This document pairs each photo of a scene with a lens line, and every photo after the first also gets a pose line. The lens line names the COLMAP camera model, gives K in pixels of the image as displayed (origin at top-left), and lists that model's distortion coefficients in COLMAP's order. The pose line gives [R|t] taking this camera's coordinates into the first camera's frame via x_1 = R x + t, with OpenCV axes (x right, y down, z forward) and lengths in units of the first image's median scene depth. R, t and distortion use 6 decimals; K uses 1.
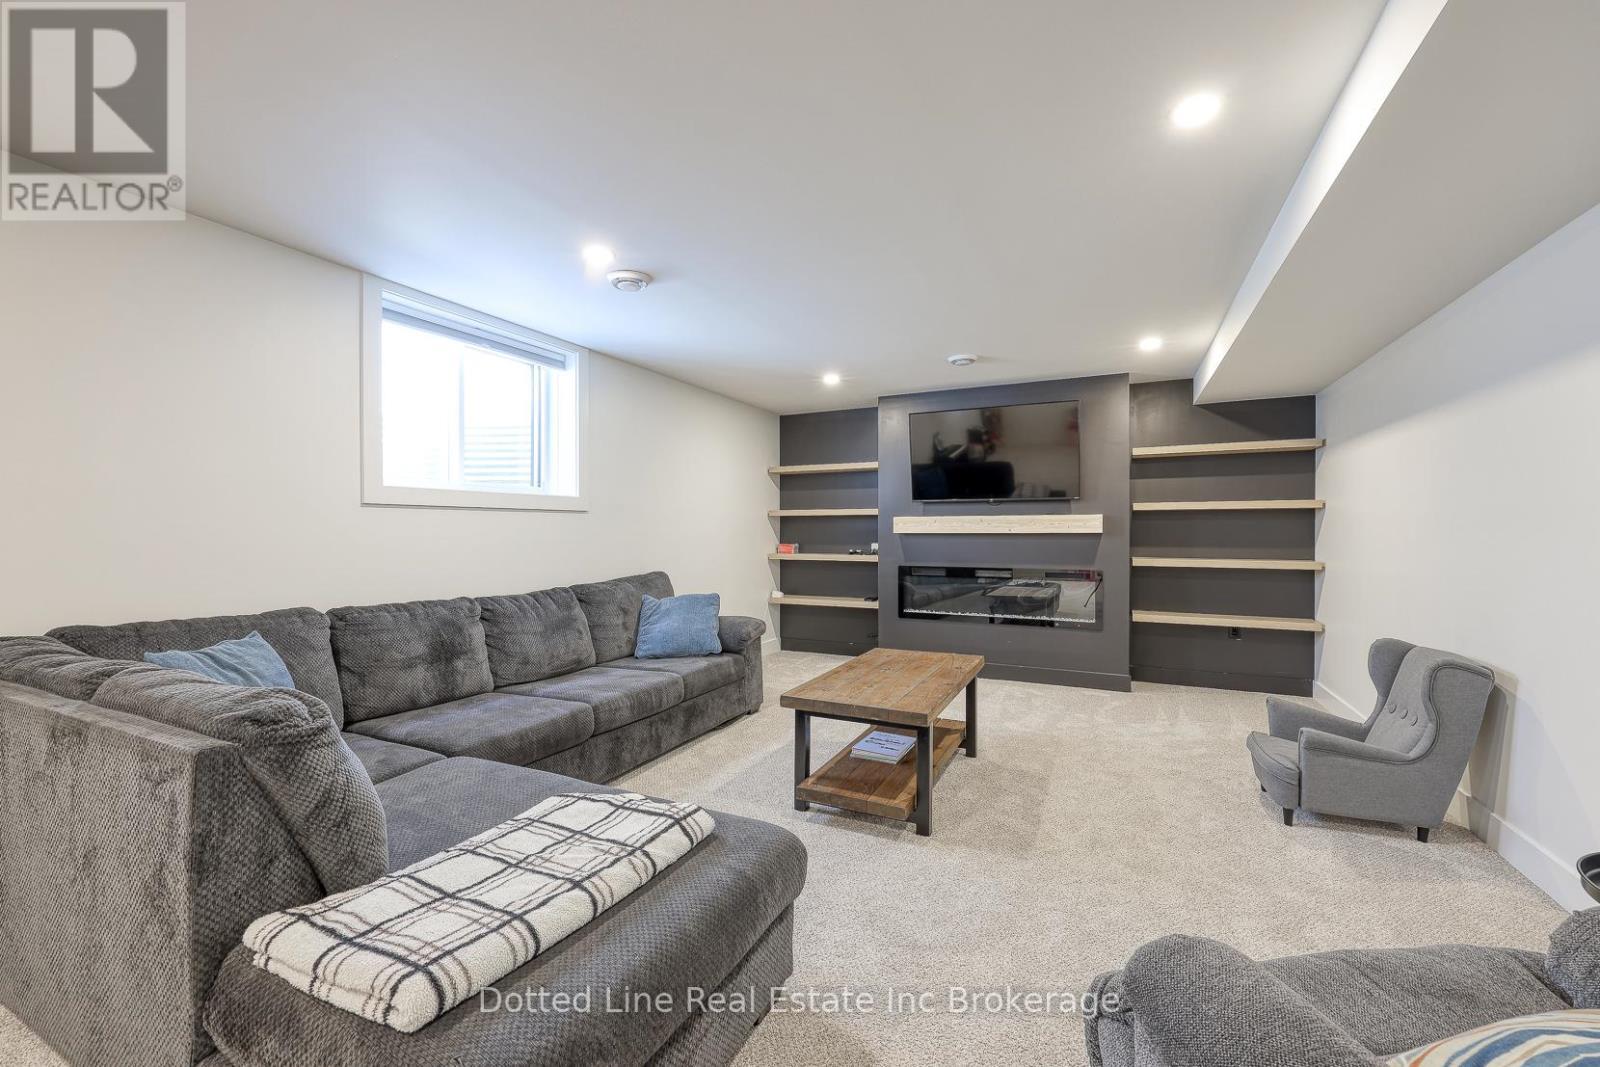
lens RADIAL K [[674.1, 0, 794.2], [0, 674.1, 536.7], [0, 0, 1]] dist [0.001658, 0.000221]
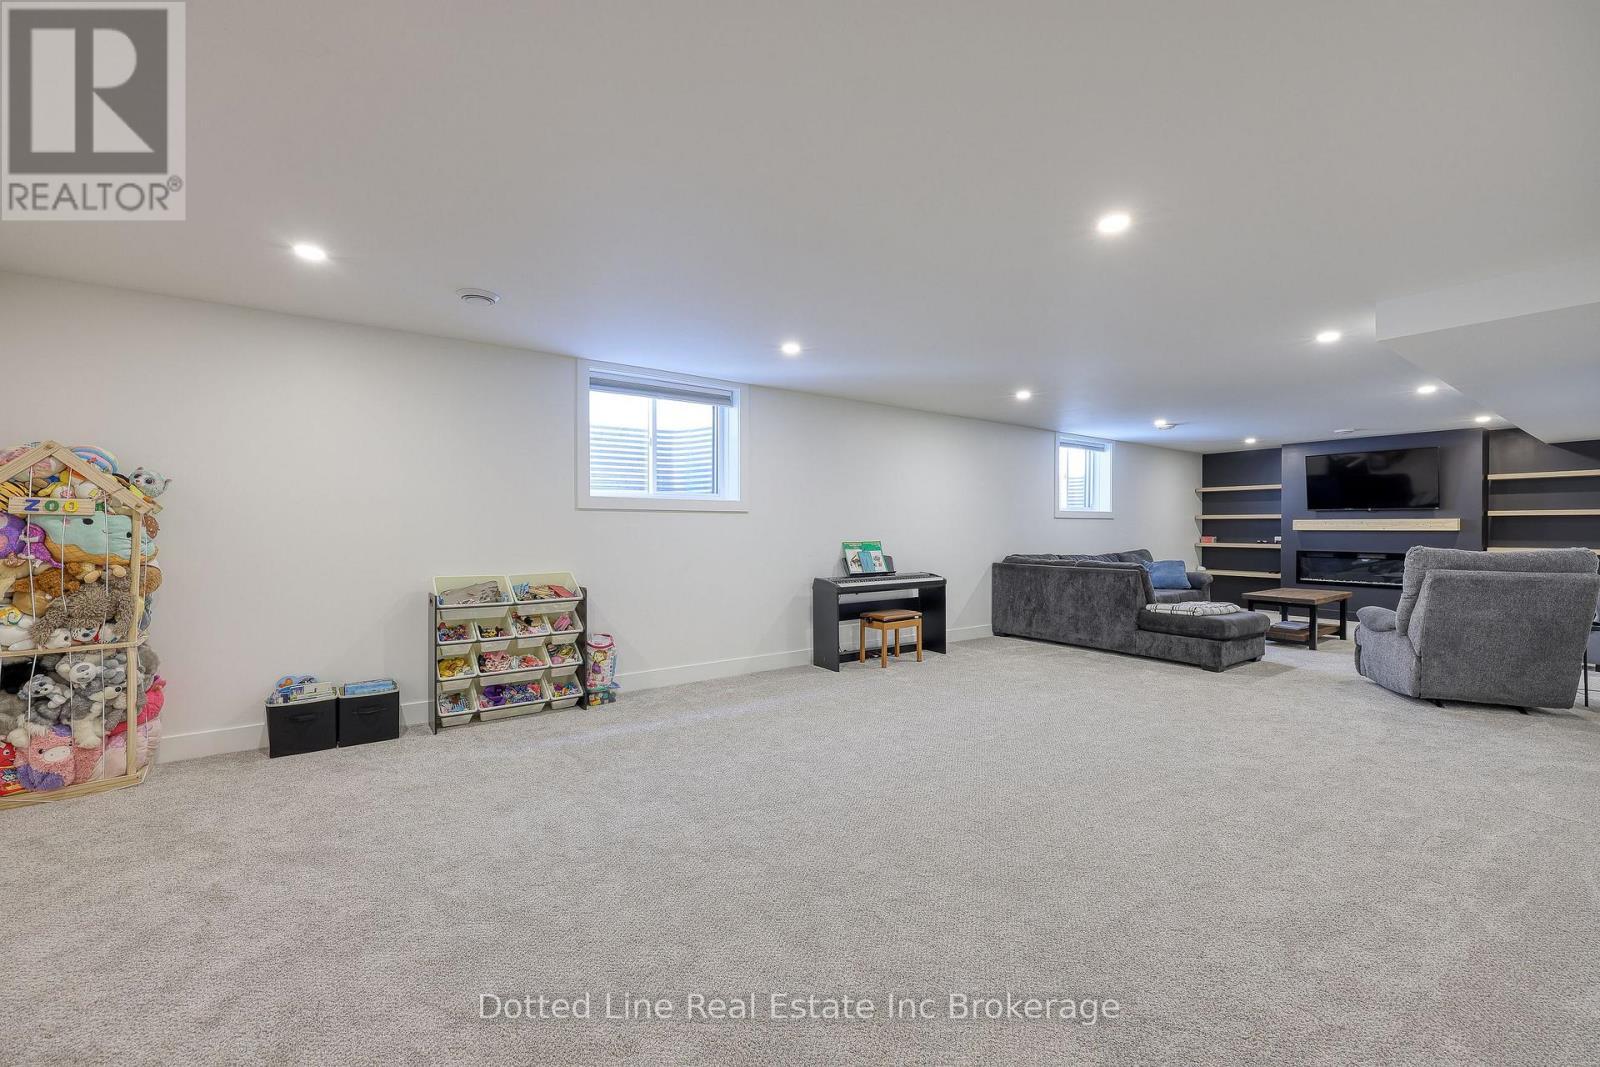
lens RADIAL K [[674.1, 0, 794.2], [0, 674.1, 536.7], [0, 0, 1]] dist [0.001658, 0.000221]
pose [[0.889682, 0.010483, -0.456461, -0.169970], [-0.008548, 0.999944, 0.006304, 0.010069], [0.456502, -0.001707, 0.889721, -0.935254]]
